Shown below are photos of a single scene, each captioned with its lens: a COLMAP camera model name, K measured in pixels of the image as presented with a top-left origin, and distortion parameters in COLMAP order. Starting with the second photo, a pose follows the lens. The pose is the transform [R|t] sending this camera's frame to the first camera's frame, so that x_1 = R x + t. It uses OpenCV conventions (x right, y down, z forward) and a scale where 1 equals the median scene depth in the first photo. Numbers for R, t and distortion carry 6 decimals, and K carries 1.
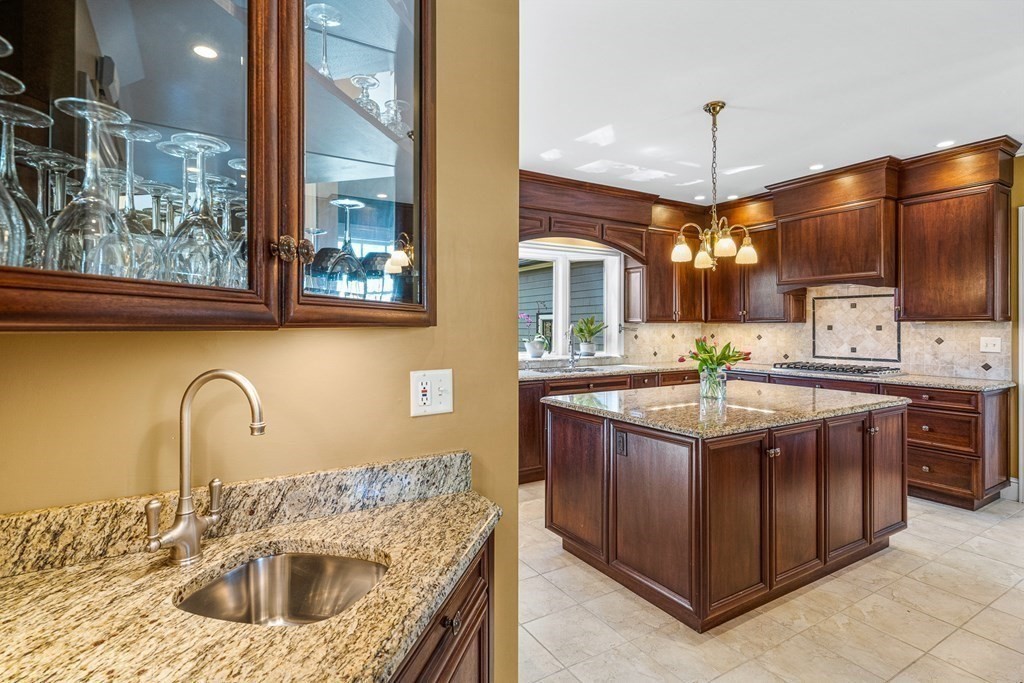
lens RADIAL K [[502.6, 0, 509.8], [0, 502.6, 327.1], [0, 0, 1]] dist [0.002043, 0.001100]
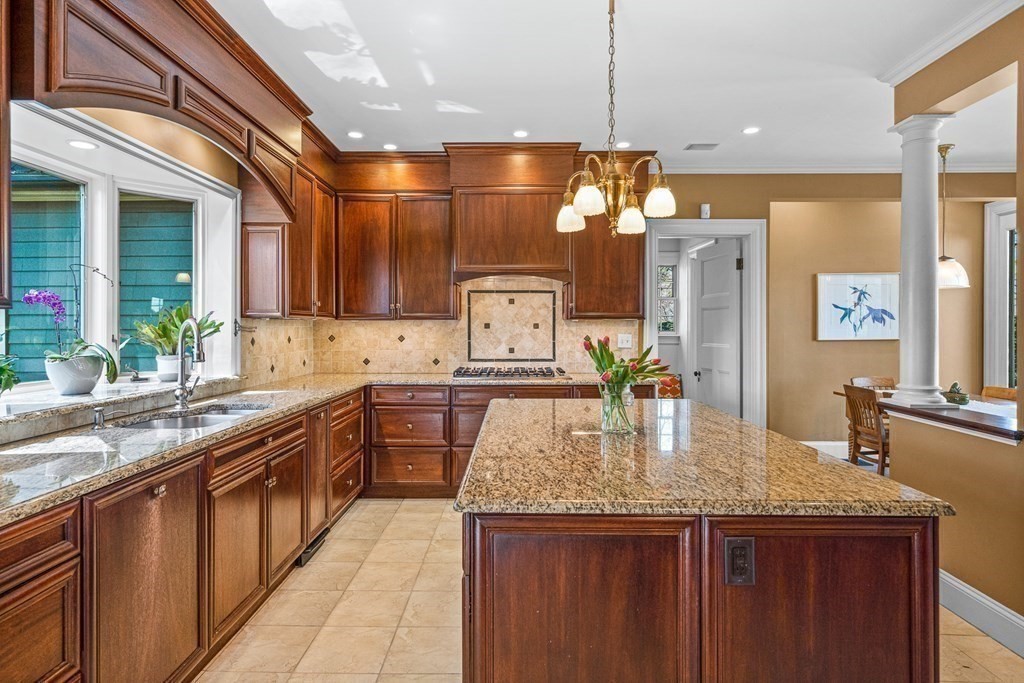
lens RADIAL K [[570.0, 0, 509.3], [0, 570.0, 330.7], [0, 0, 1]] dist [0.003697, 0.001313]
pose [[0.526144, -0.006944, 0.850367, -0.202007], [0.001935, 0.999974, 0.006968, 0.002886], [-0.850393, -0.002021, 0.526144, 0.495514]]
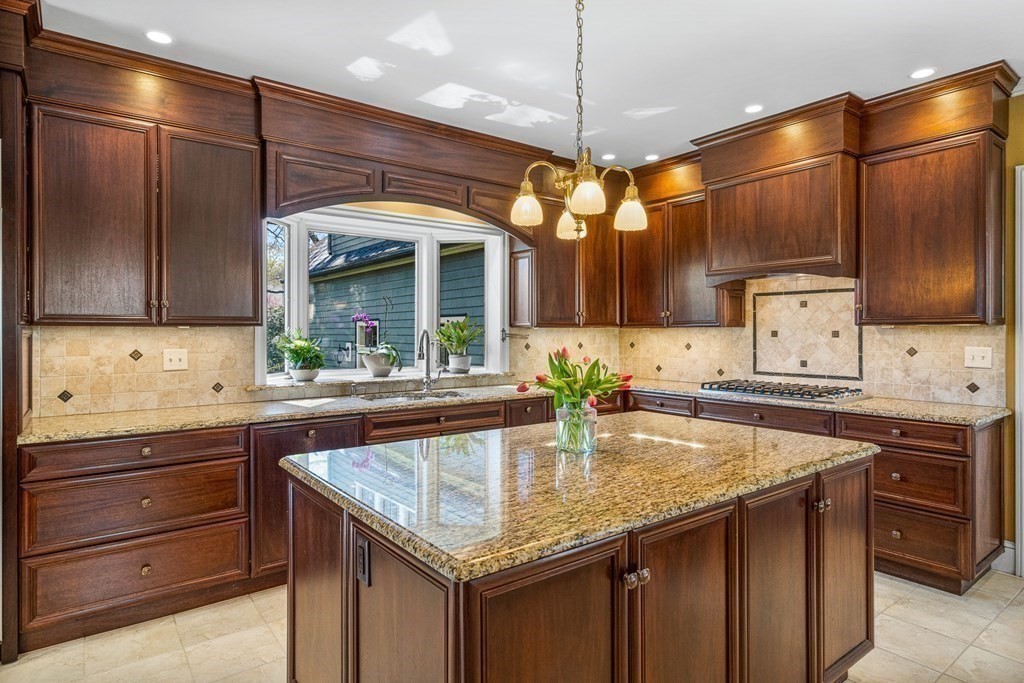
lens RADIAL K [[570.0, 0, 506.5], [0, 570.0, 334.4], [0, 0, 1]] dist [0.003697, 0.001313]
pose [[0.994443, -0.001378, 0.105268, 0.168638], [0.001145, 0.999997, 0.002278, -0.000553], [-0.105270, -0.002145, 0.994441, 0.221994]]
